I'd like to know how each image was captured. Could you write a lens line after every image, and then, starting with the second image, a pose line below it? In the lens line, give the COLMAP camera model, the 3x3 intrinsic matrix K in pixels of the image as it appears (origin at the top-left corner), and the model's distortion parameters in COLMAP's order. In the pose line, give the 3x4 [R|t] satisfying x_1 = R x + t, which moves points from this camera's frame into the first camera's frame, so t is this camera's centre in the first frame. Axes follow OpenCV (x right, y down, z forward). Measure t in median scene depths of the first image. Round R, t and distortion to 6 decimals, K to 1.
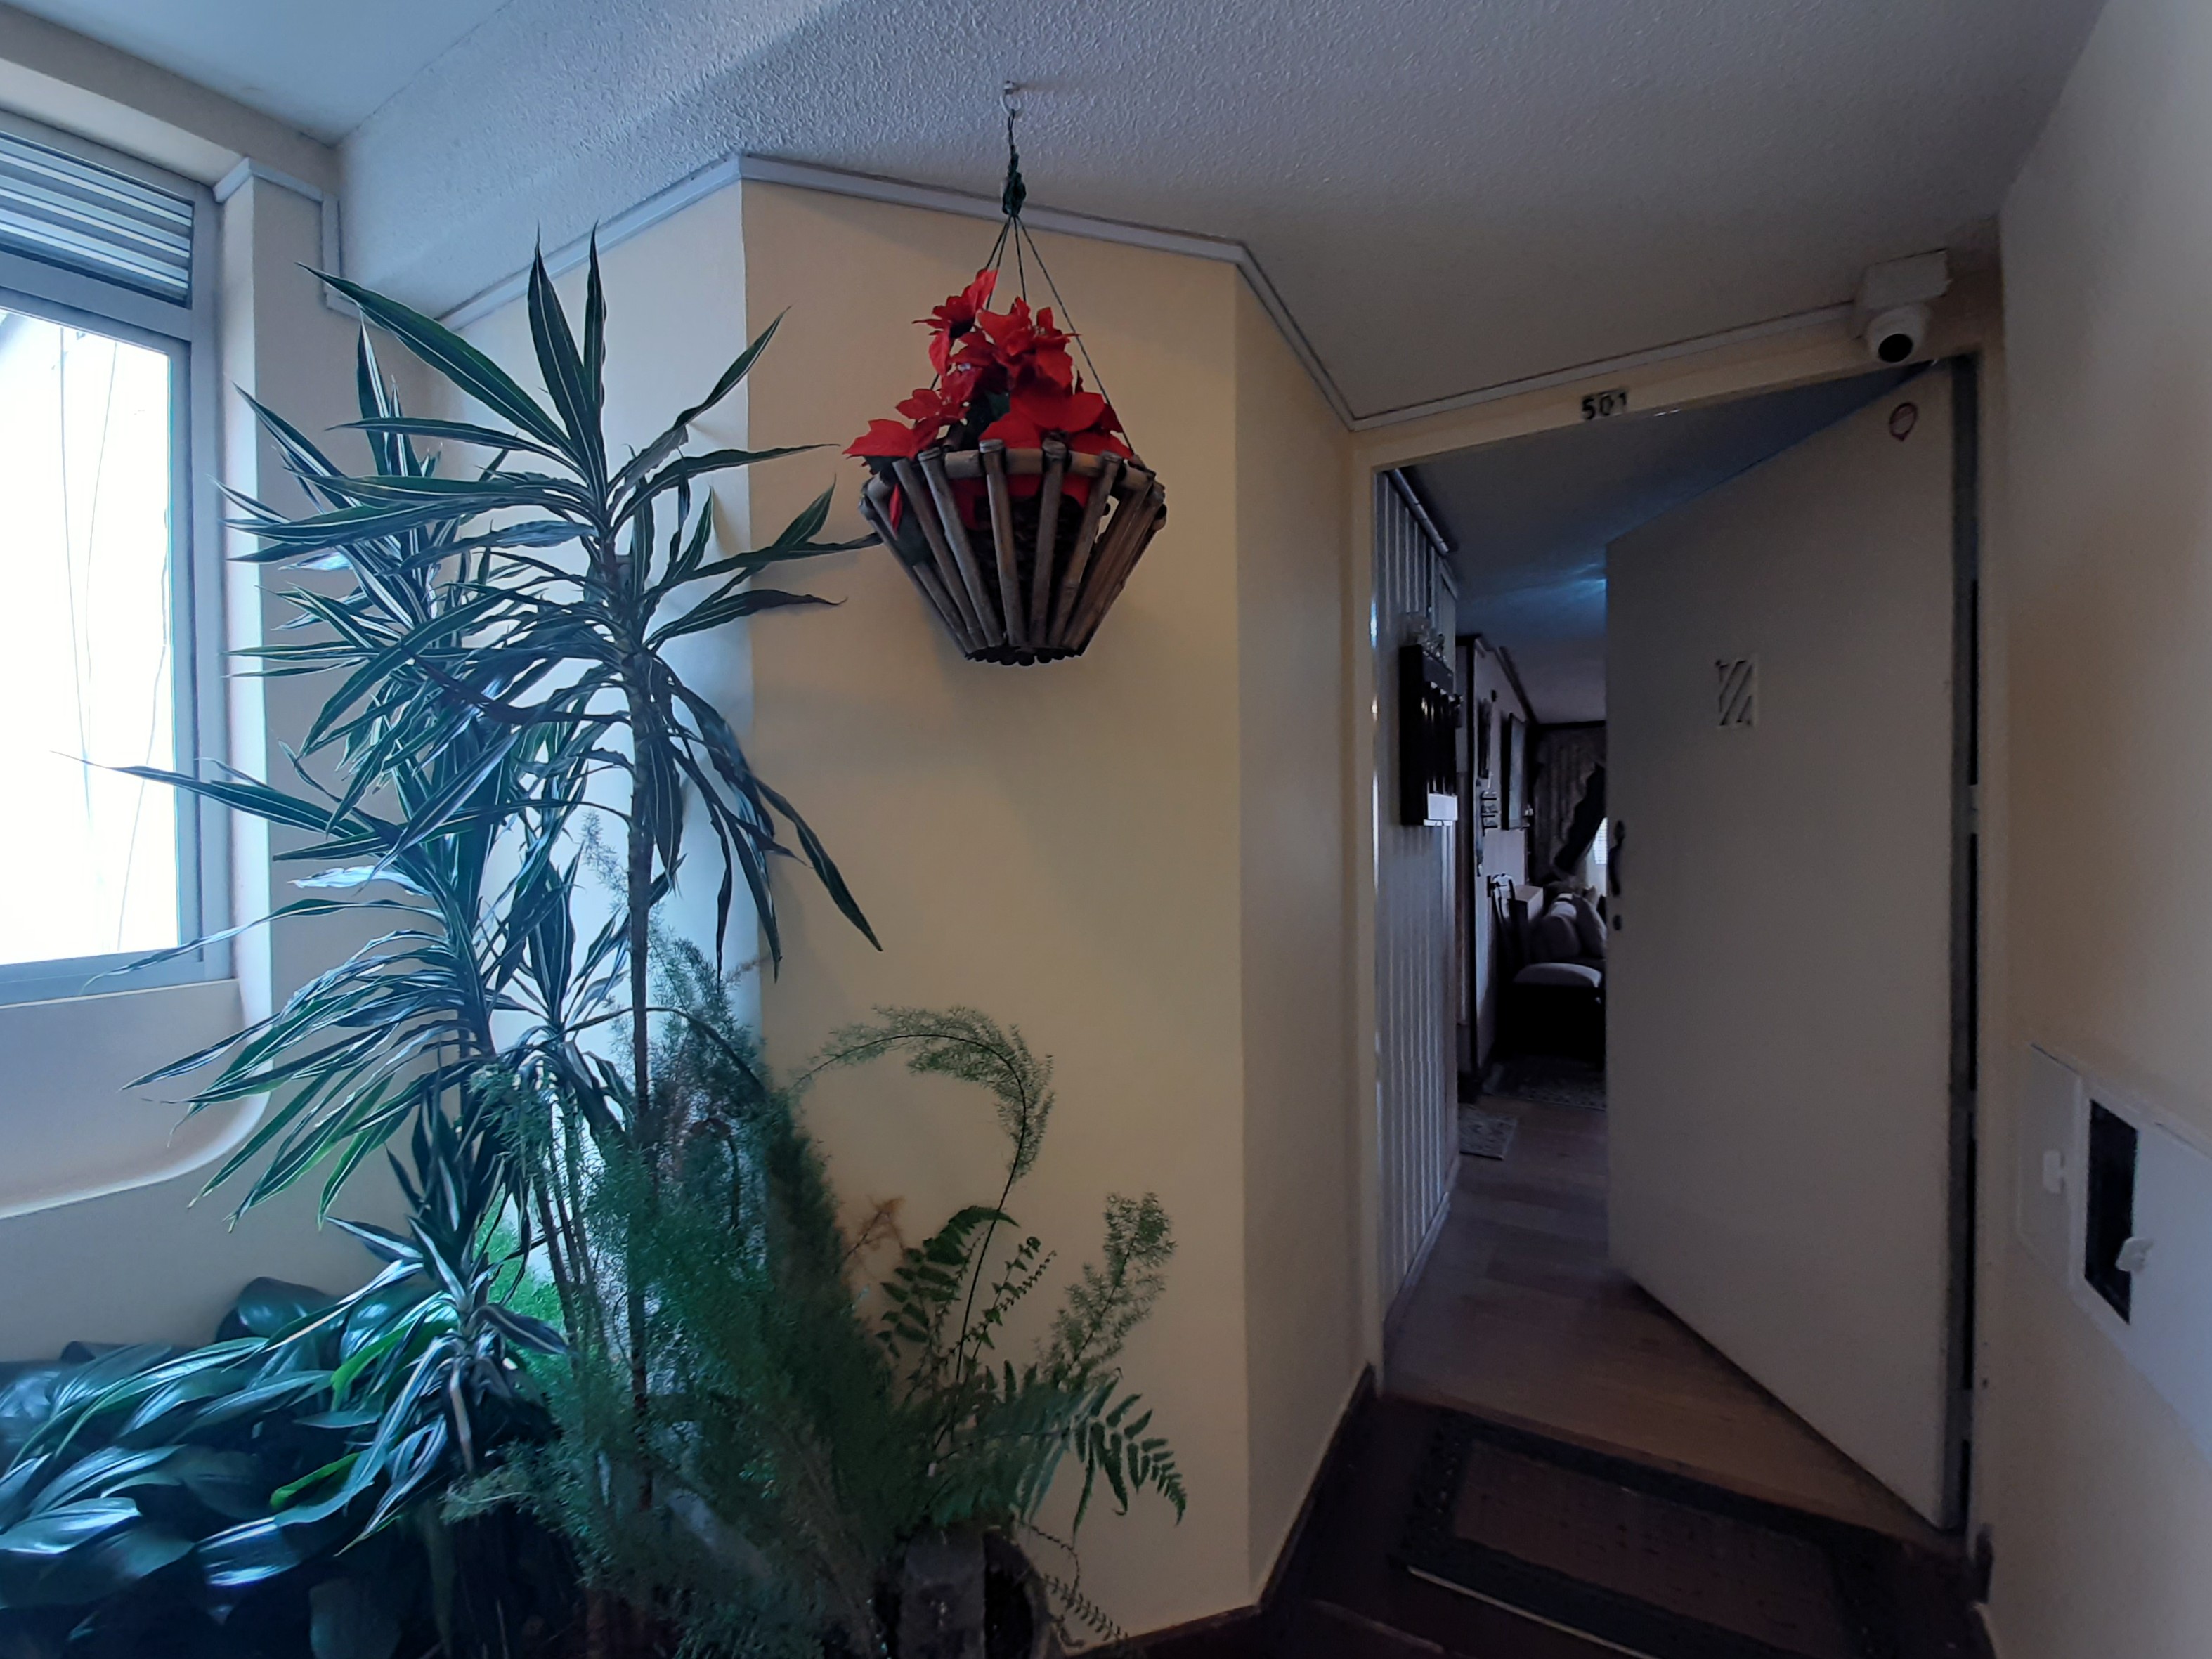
lens RADIAL K [[894.1, 0, 1106.6], [0, 894.1, 837.5], [0, 0, 1]] dist [0.002594, -0.000049]
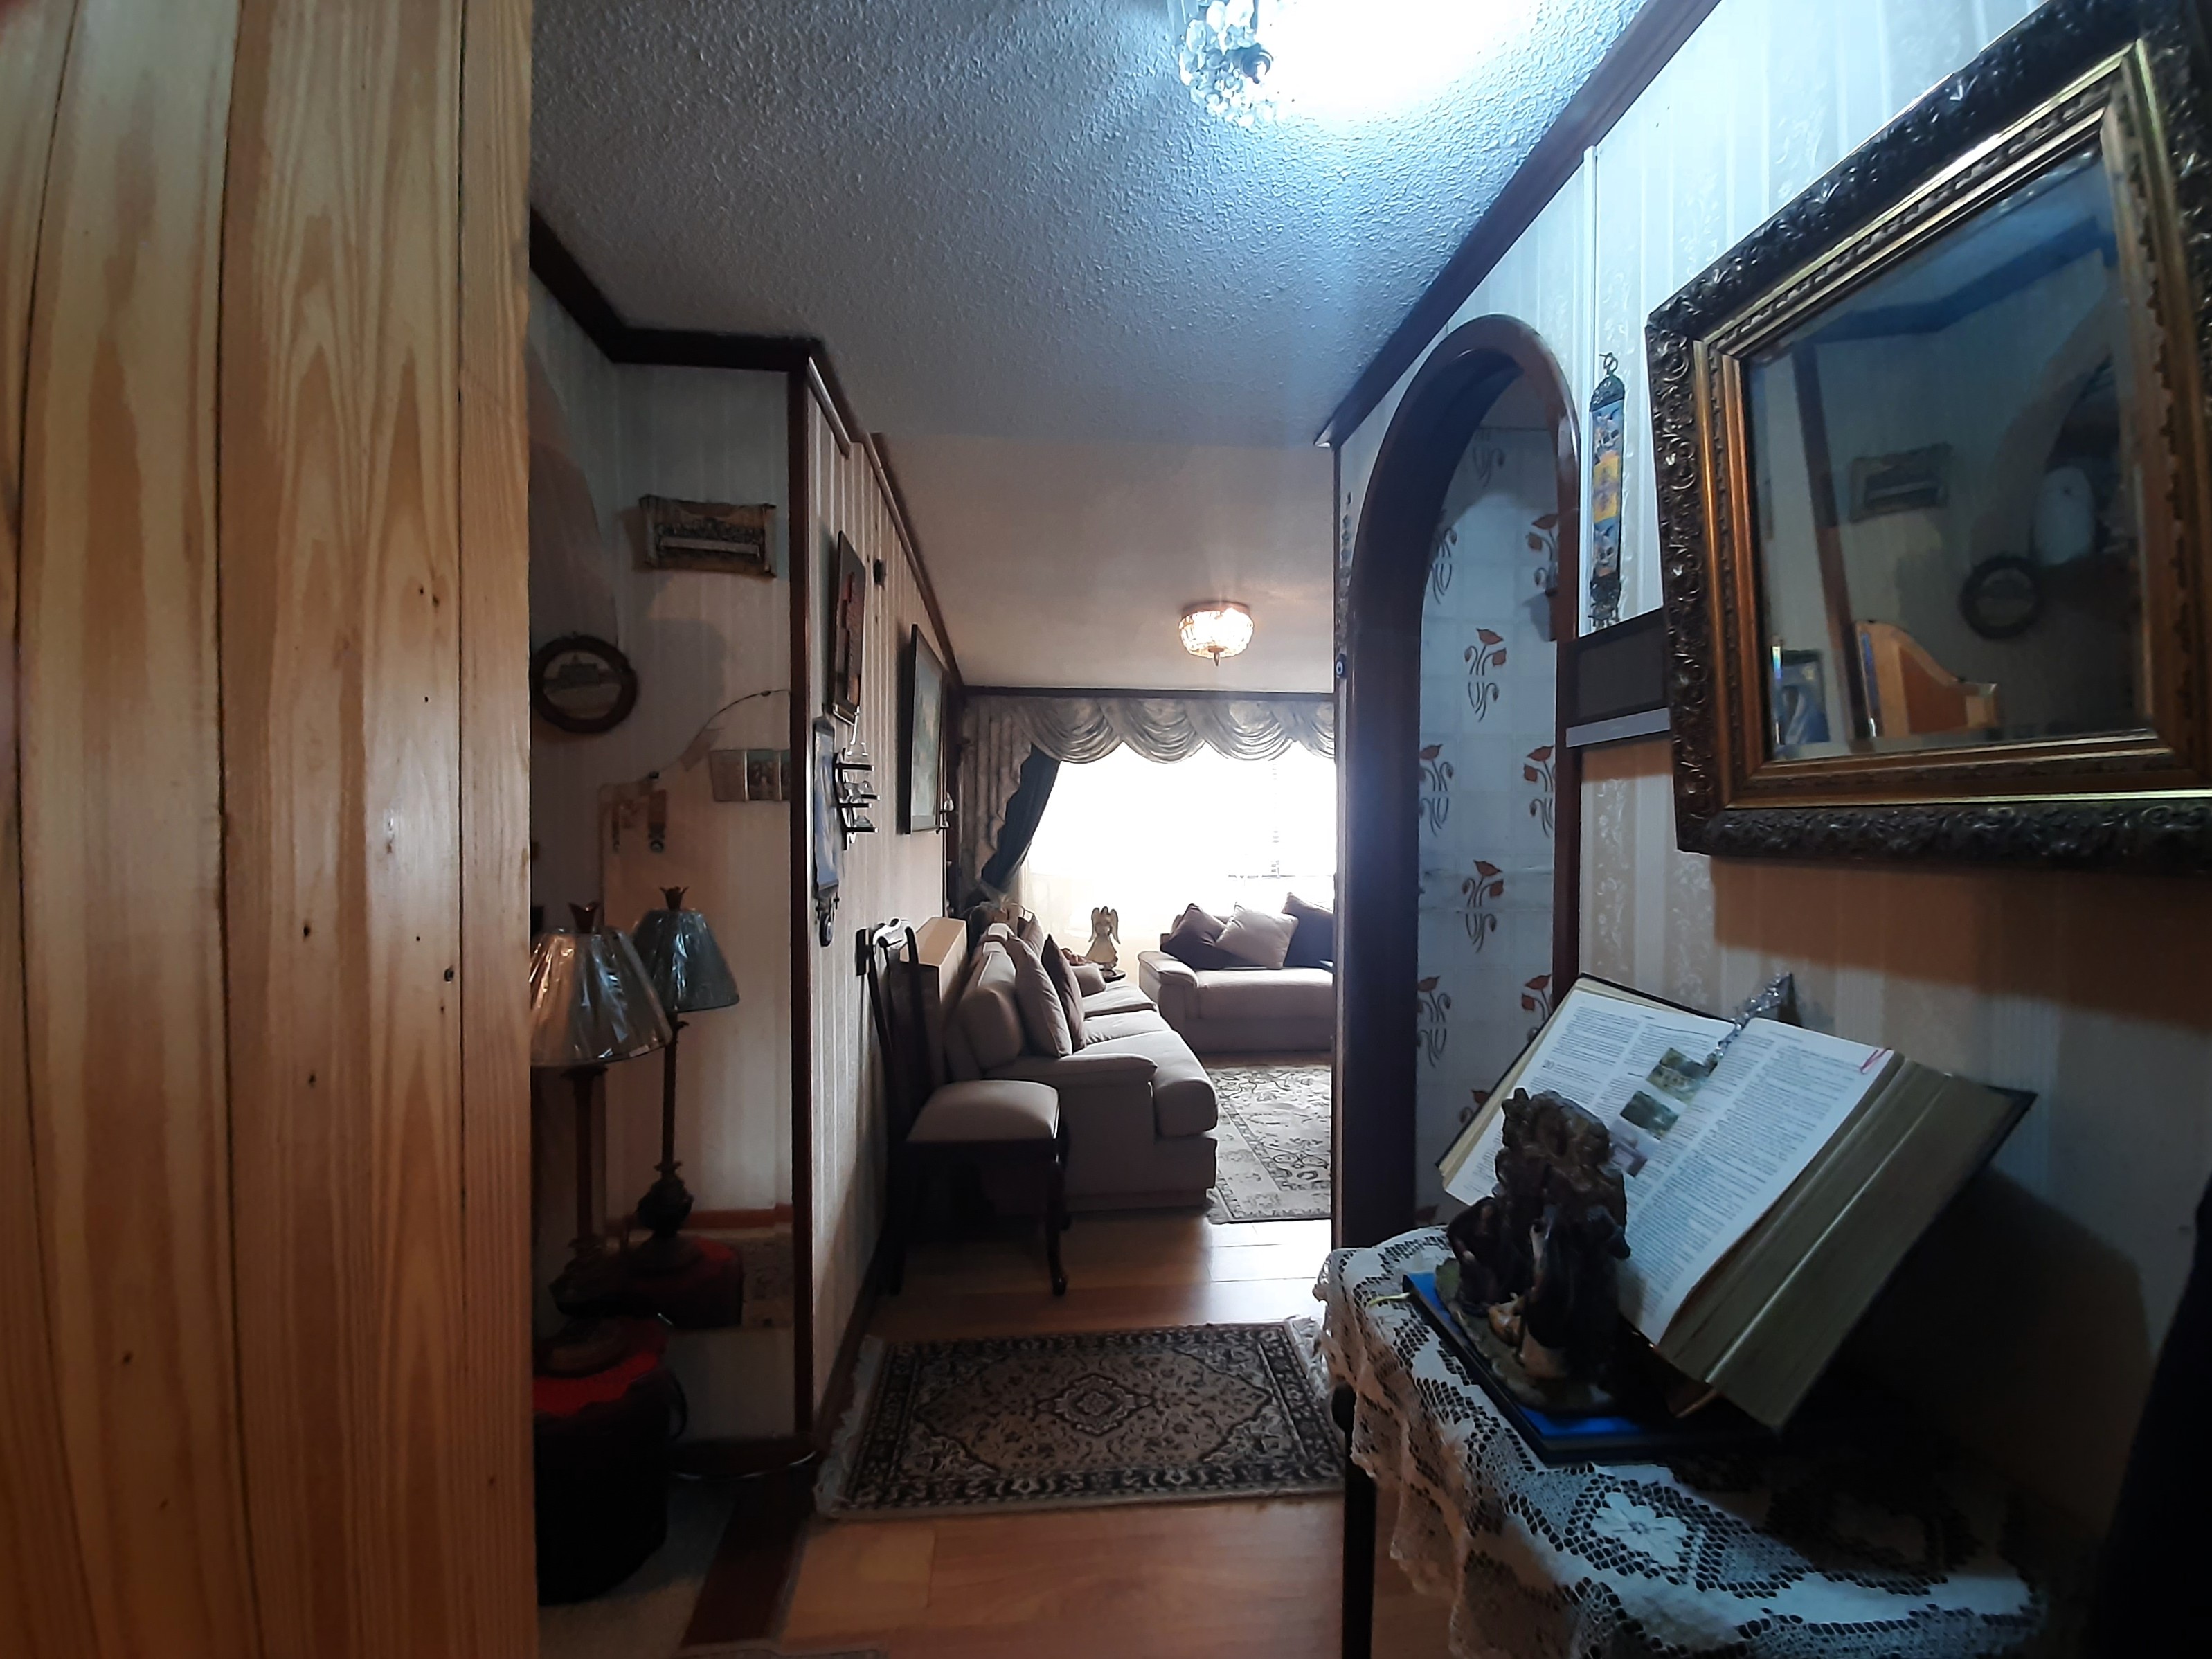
lens RADIAL K [[894.2, 0, 1105.8], [0, 894.2, 824.2], [0, 0, 1]] dist [0.002594, -0.000049]
pose [[0.824009, 0.011509, 0.566460, 0.201638], [-0.005548, 0.999910, -0.012245, -0.007372], [-0.566550, 0.006948, 0.823998, 0.404520]]
